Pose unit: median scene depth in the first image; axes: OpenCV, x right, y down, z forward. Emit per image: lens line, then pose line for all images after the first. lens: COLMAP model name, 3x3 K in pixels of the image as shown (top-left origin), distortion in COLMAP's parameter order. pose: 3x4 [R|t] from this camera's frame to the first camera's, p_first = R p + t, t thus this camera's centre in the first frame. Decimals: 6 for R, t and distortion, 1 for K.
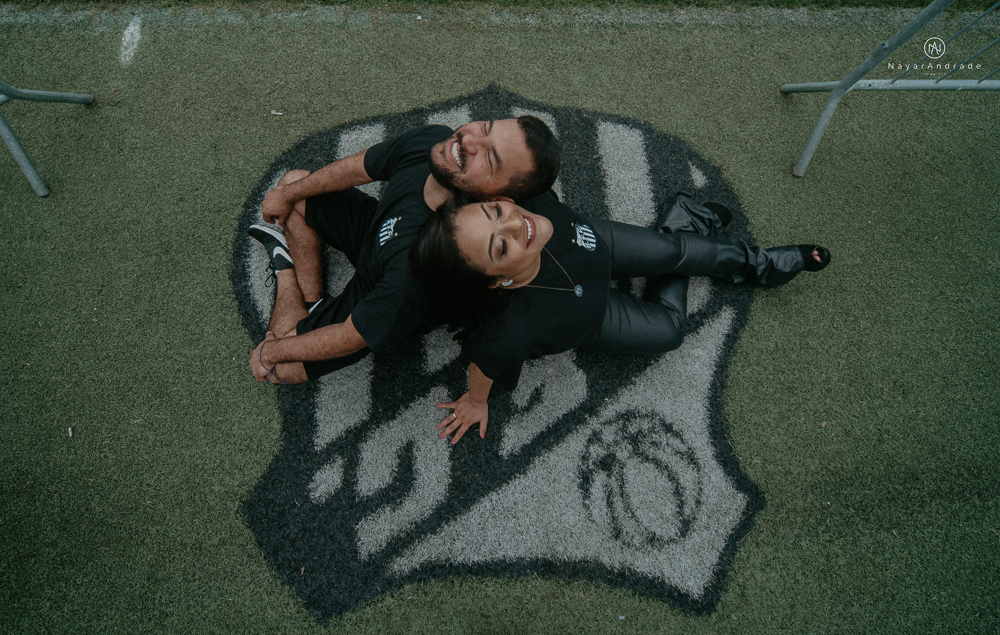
lens RADIAL K [[395.1, 0, 500.3], [0, 395.1, 316.9], [0, 0, 1]] dist [-0.002353, -0.000625]
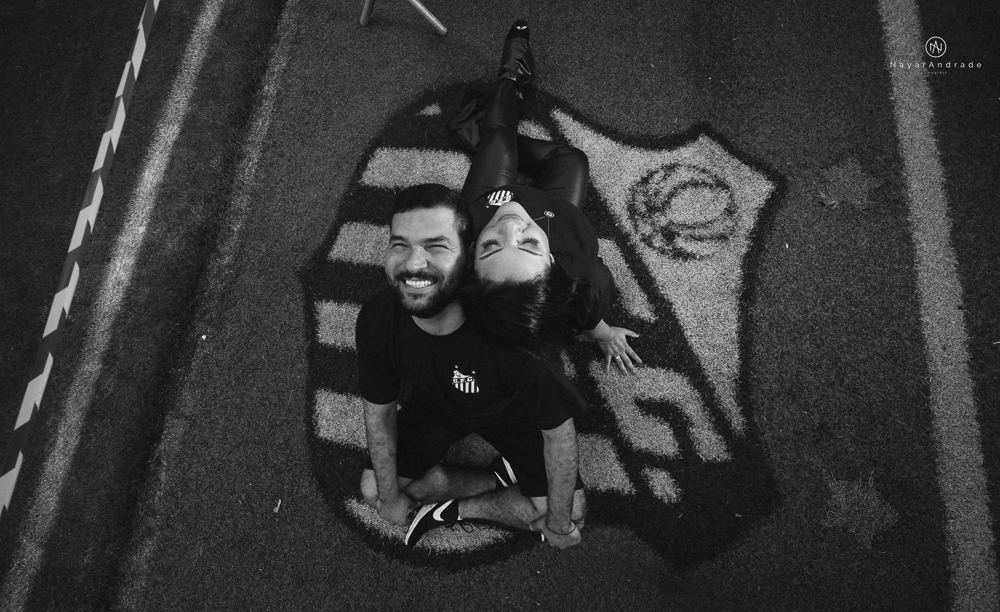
lens RADIAL K [[344.8, 0, 500.8], [0, 344.8, 307.4], [0, 0, 1]] dist [-0.006312, 0.000096]
pose [[0.153389, -0.978122, 0.140534, -0.163571], [0.976160, 0.172087, 0.132282, -0.217048], [-0.153571, 0.116893, 0.981199, 0.092944]]
